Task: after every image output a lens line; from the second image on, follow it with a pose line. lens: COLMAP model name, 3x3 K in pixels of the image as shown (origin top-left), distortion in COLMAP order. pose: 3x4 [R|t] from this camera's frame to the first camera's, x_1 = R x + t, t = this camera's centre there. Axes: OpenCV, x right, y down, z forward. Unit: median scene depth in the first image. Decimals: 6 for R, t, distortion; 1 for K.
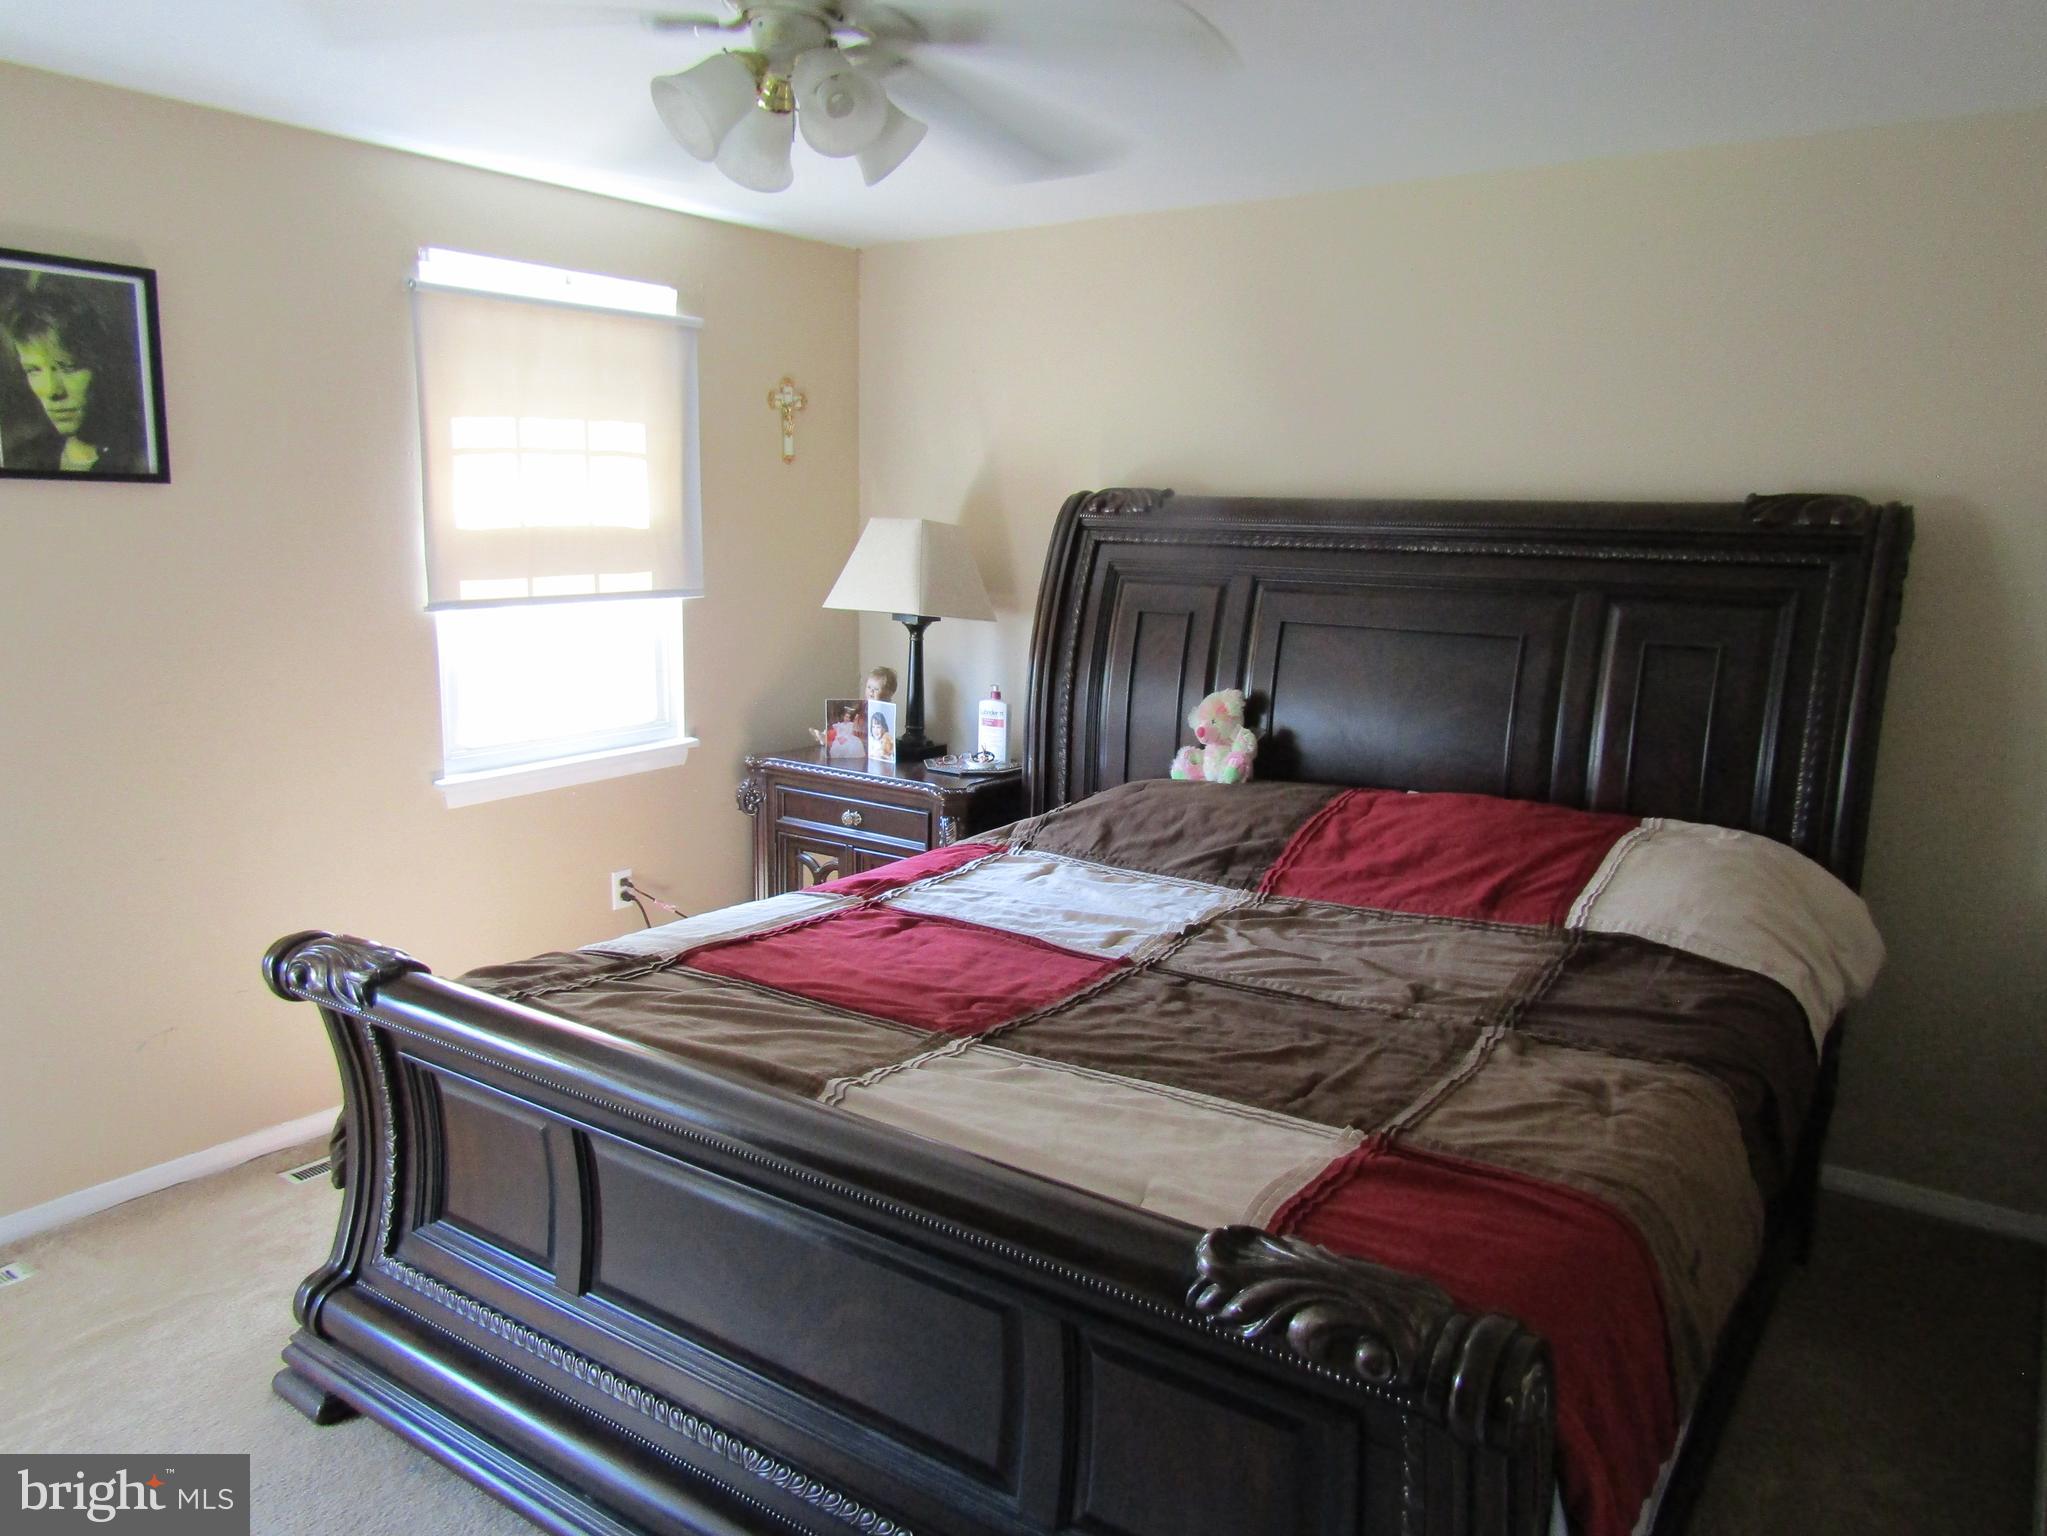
lens RADIAL K [[1472.5, 0, 1023.5], [0, 1472.5, 768.0], [0, 0, 1]] dist [-0.011054, 0.000159]
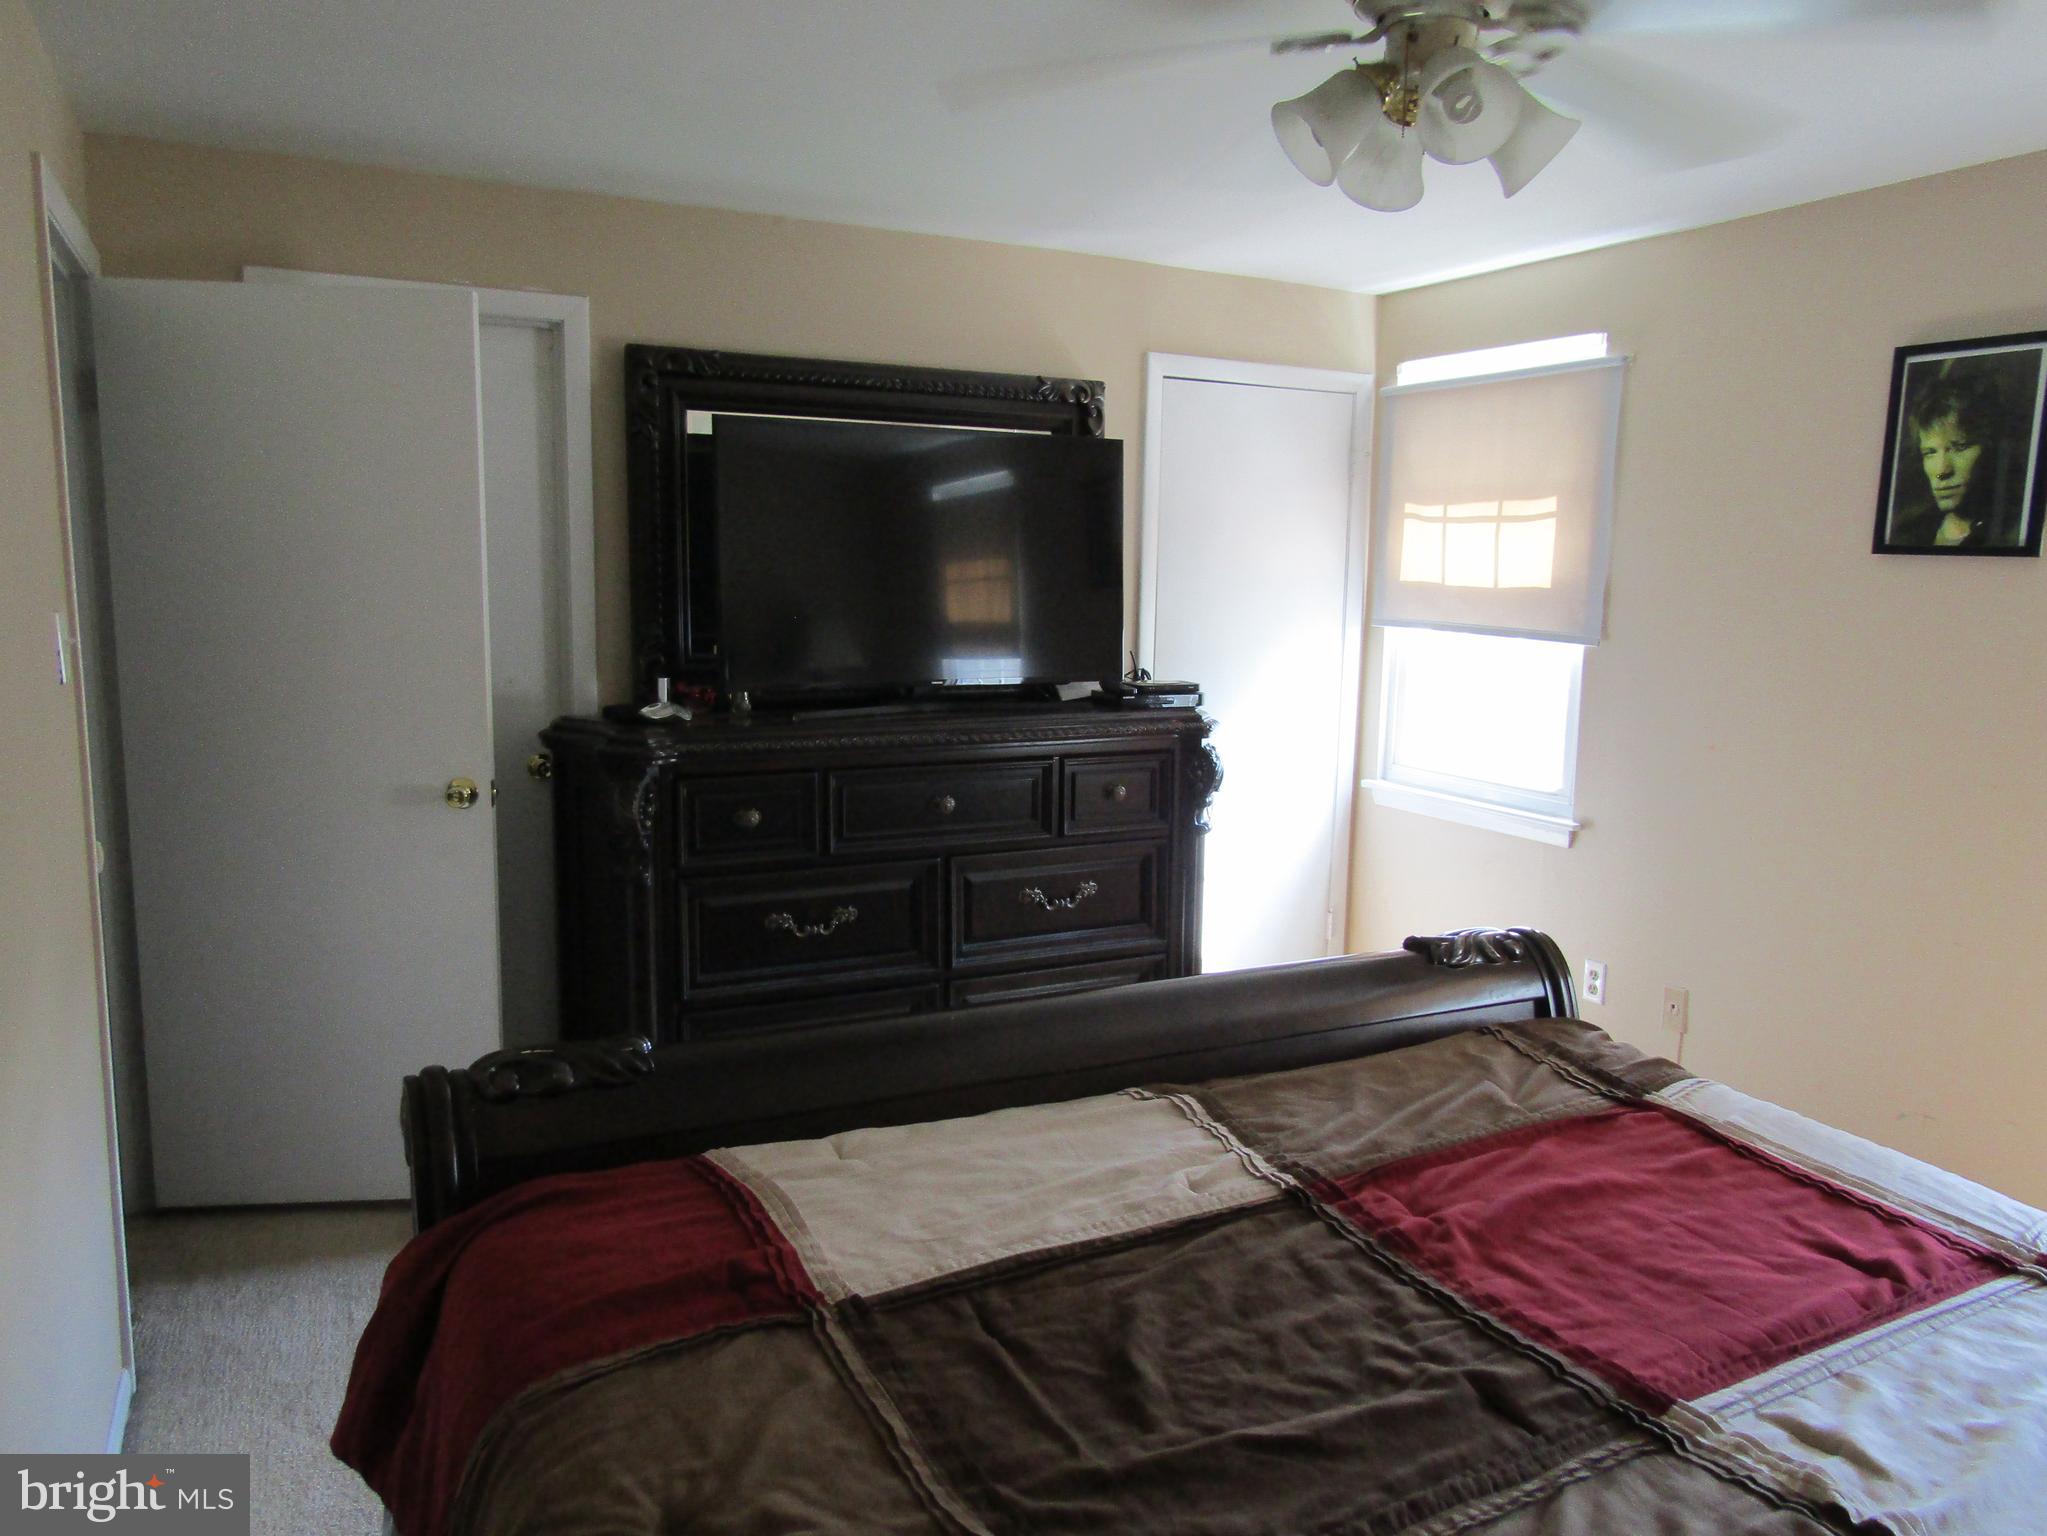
lens RADIAL K [[1472.5, 0, 1023.5], [0, 1472.5, 768.0], [0, 0, 1]] dist [-0.011054, 0.000159]
pose [[-0.474925, 0.096825, -0.874684, 0.595892], [-0.183428, 0.961207, 0.205998, -0.148275], [0.860698, 0.258275, -0.438741, 0.952562]]
